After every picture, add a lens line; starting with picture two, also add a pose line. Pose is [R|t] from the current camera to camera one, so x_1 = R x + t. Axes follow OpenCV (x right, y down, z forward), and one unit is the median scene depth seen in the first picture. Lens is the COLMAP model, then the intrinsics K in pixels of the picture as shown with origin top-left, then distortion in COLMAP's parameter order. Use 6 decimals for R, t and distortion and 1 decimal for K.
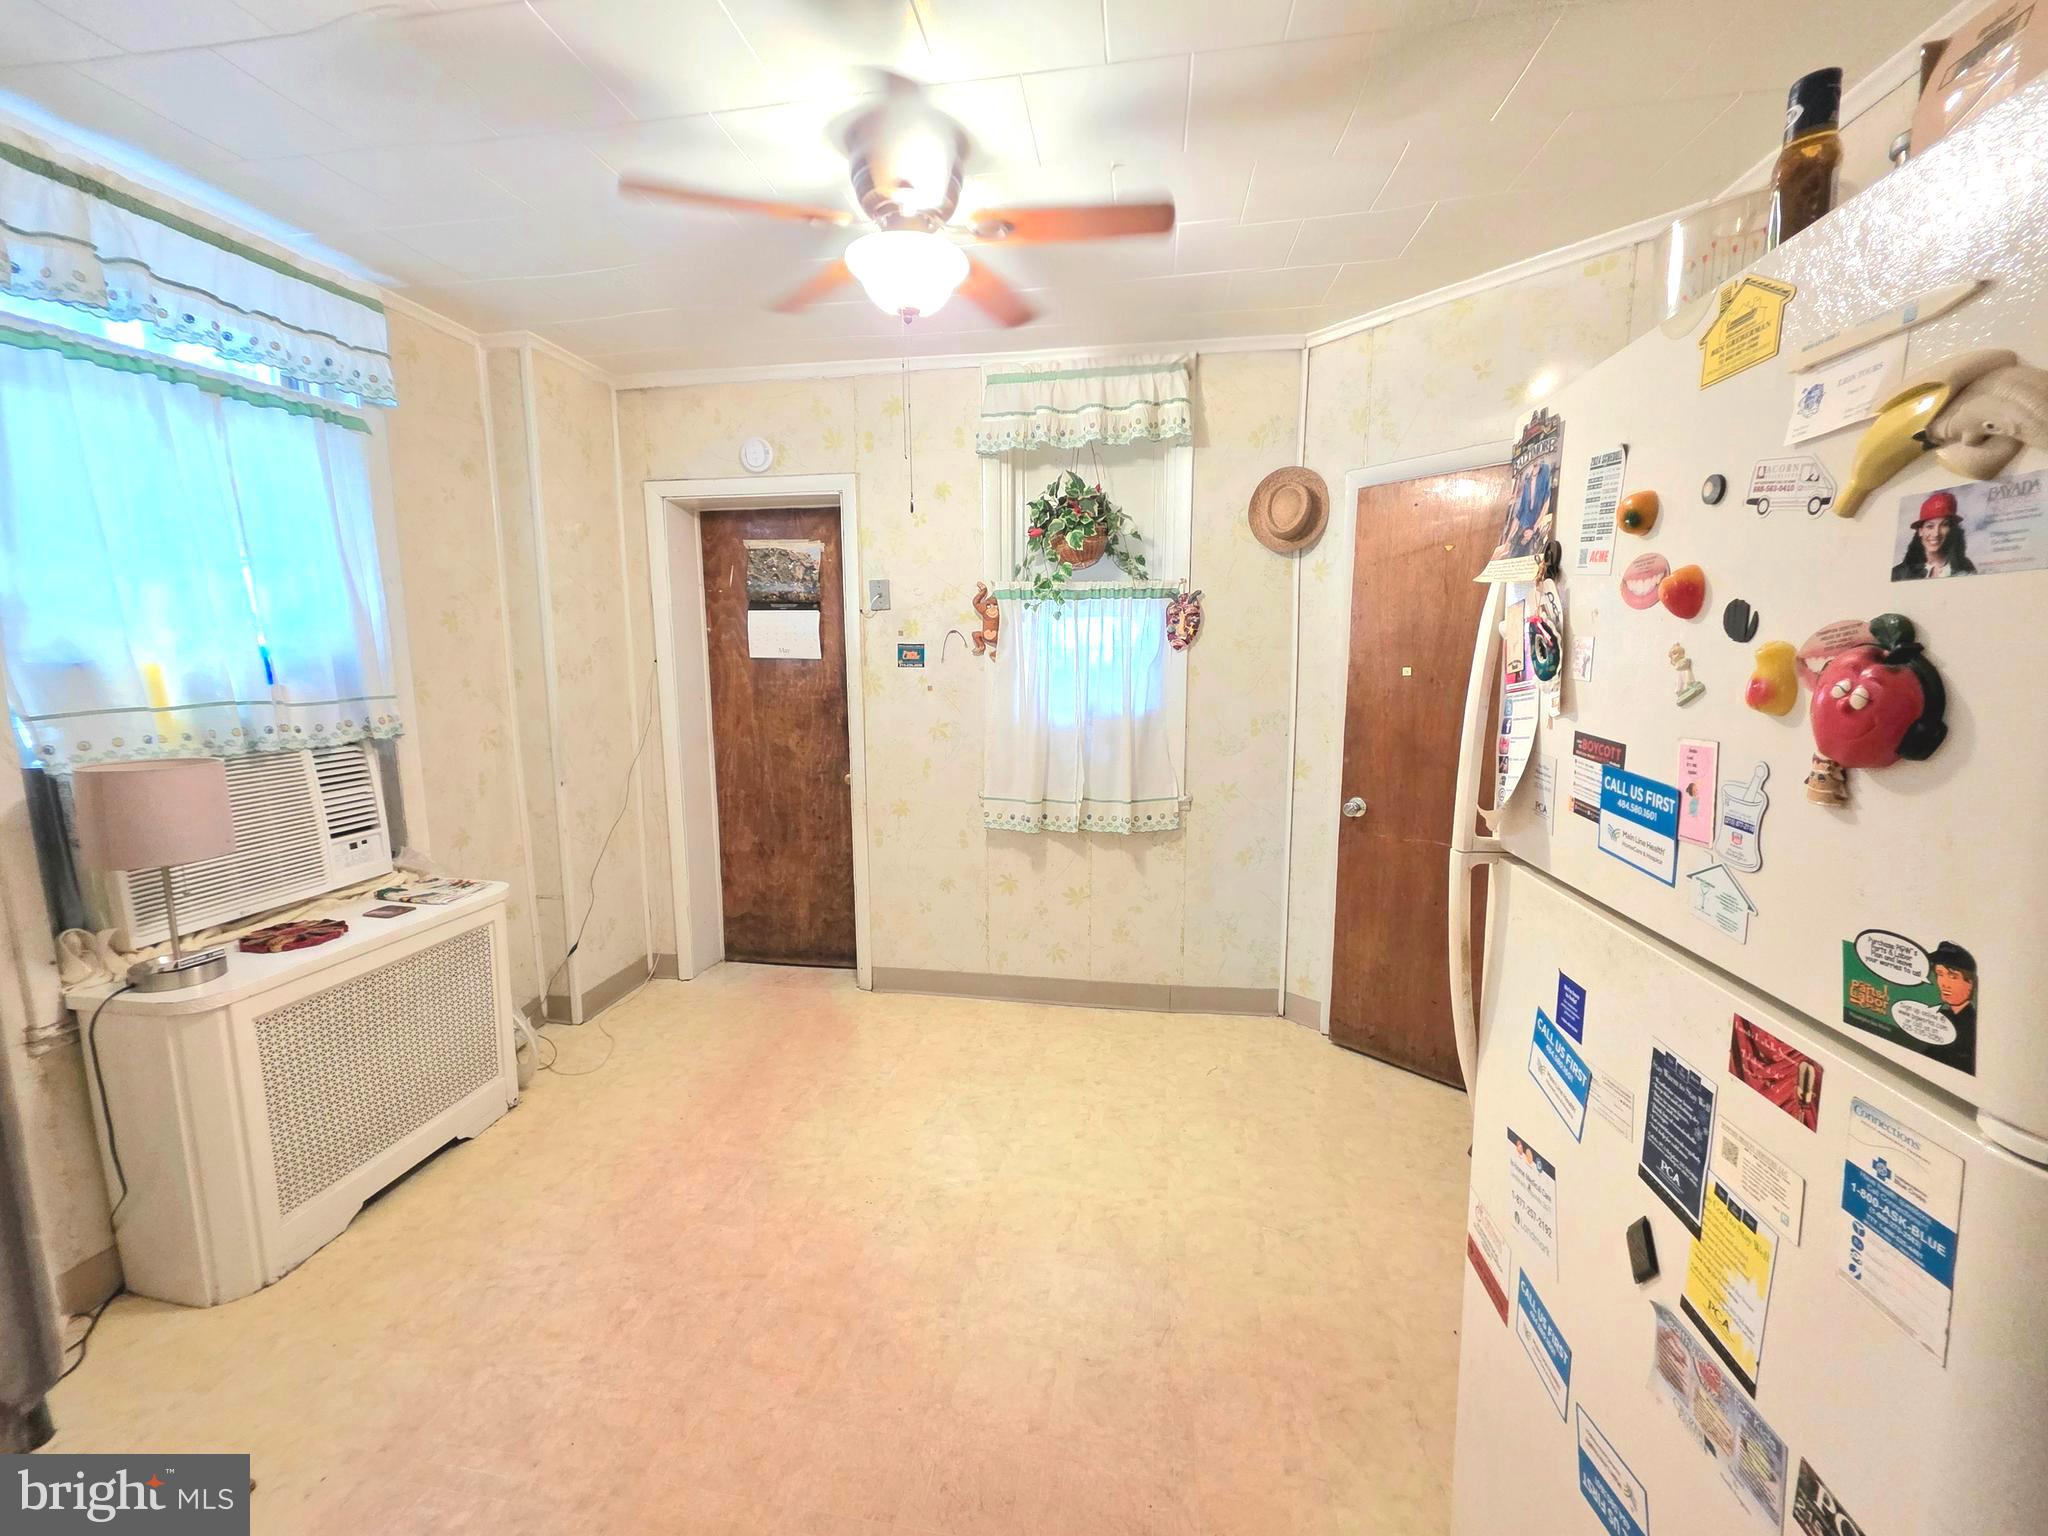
lens RADIAL K [[828.9, 0, 1024.0], [0, 828.9, 768.0], [0, 0, 1]] dist [0.000189, 0.000021]
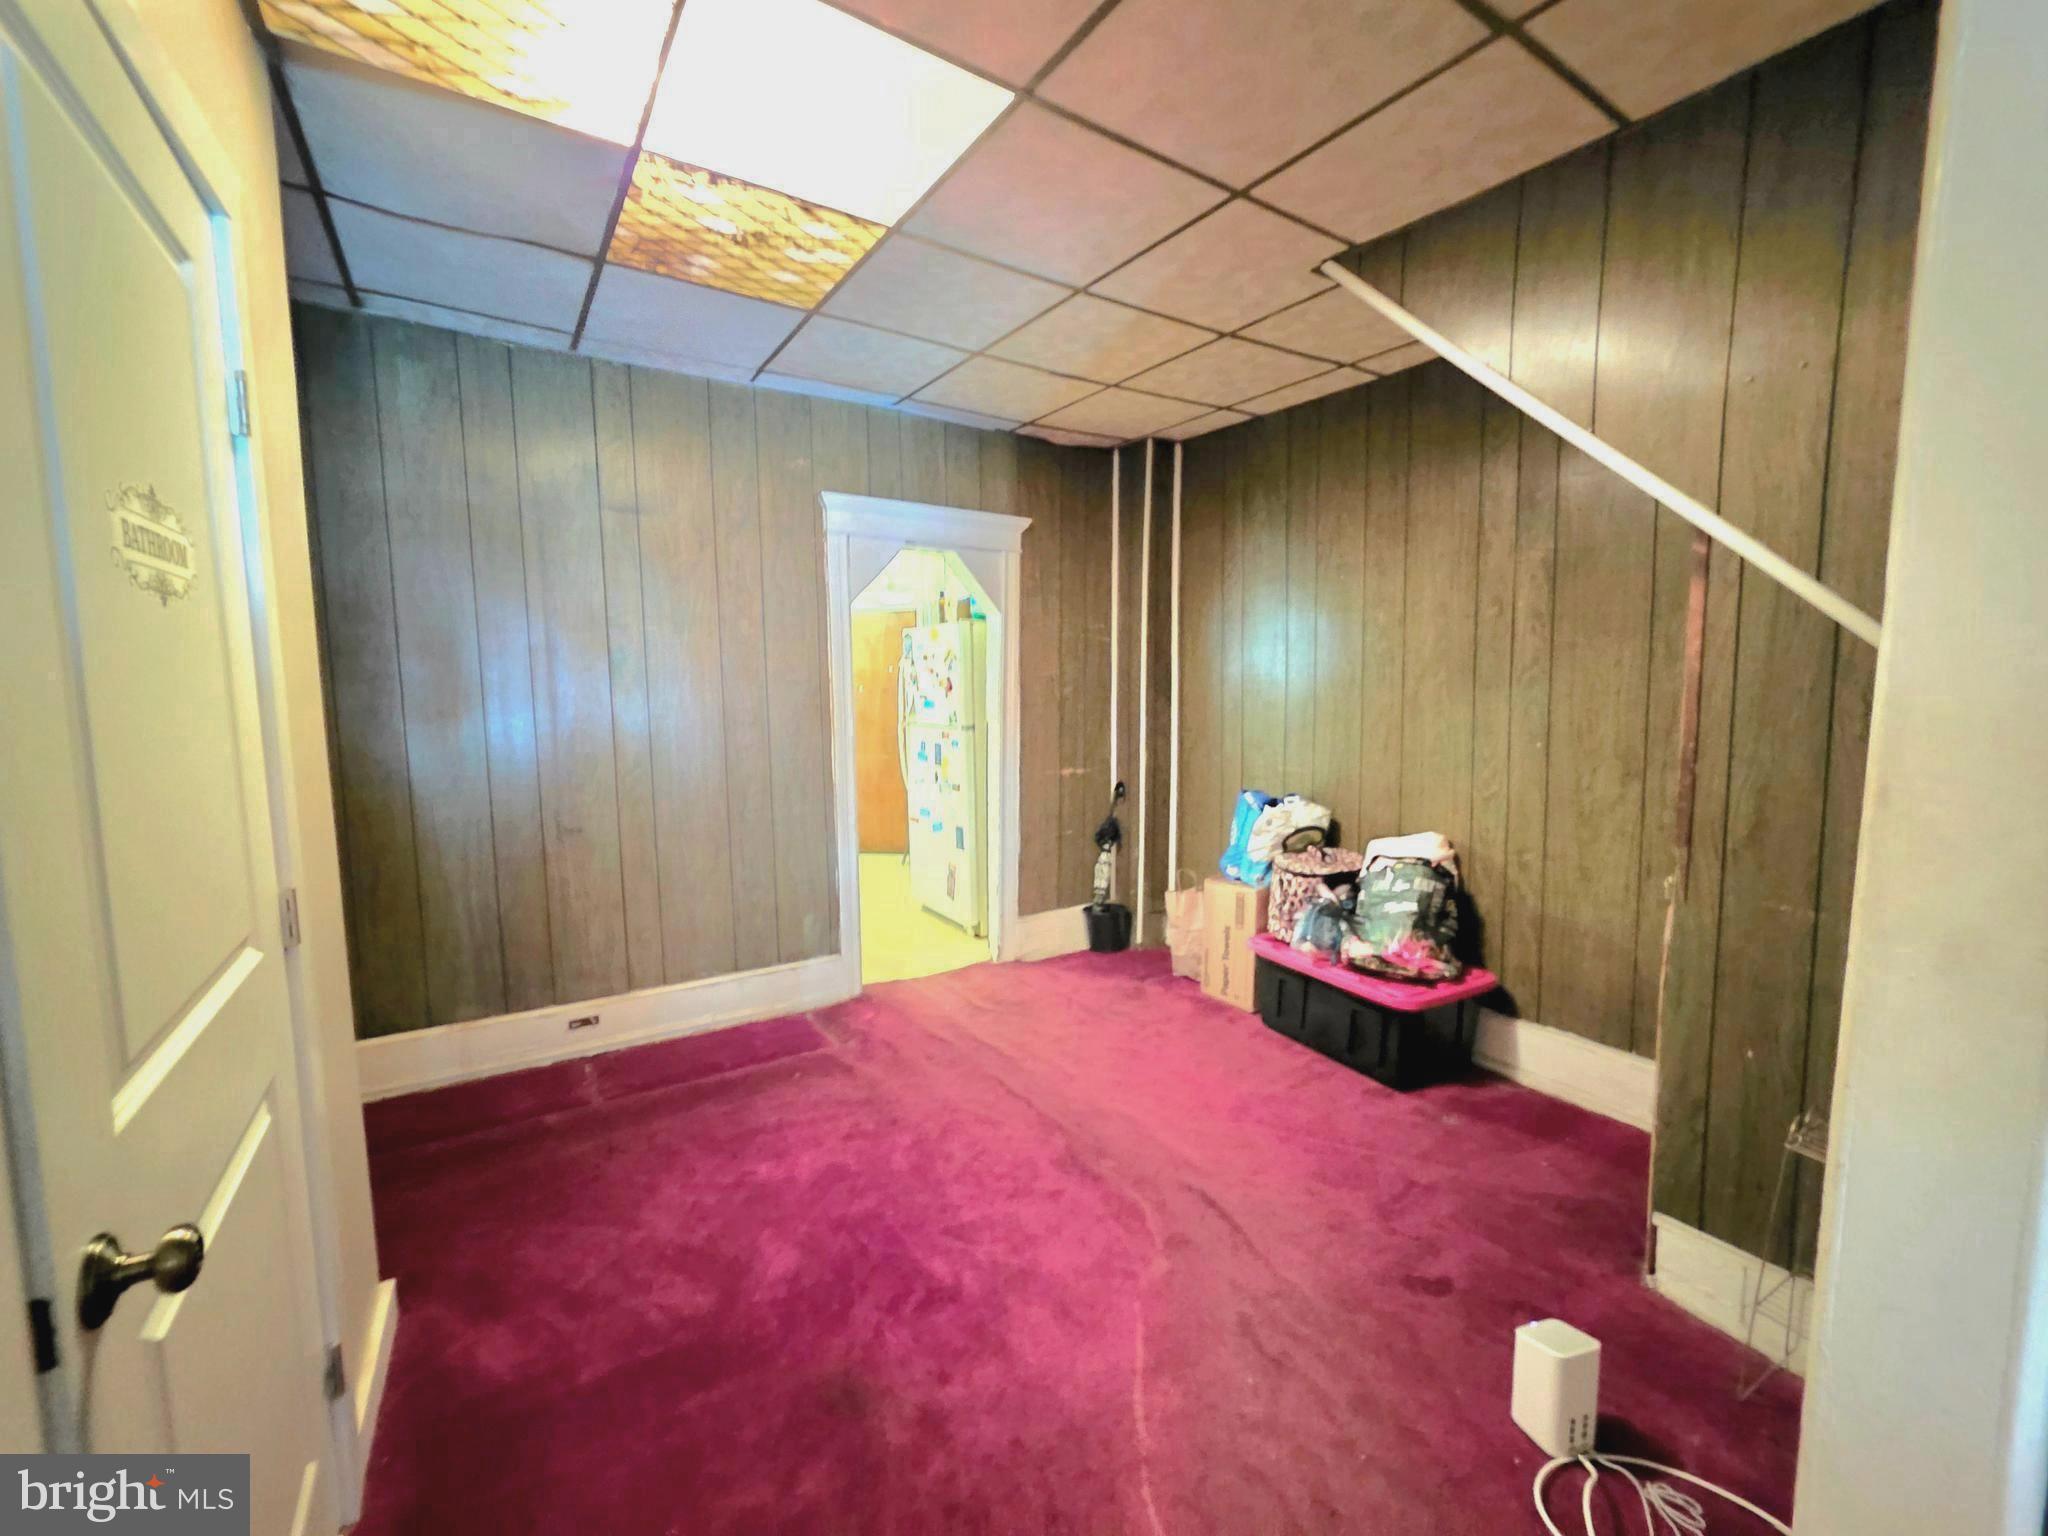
lens RADIAL K [[828.9, 0, 1024.0], [0, 828.9, 768.0], [0, 0, 1]] dist [0.000189, 0.000021]
pose [[0.750135, -0.059657, 0.658589, -2.458998], [0.081479, 0.996672, -0.002522, 0.509510], [-0.656246, 0.055553, 0.752499, -3.556078]]
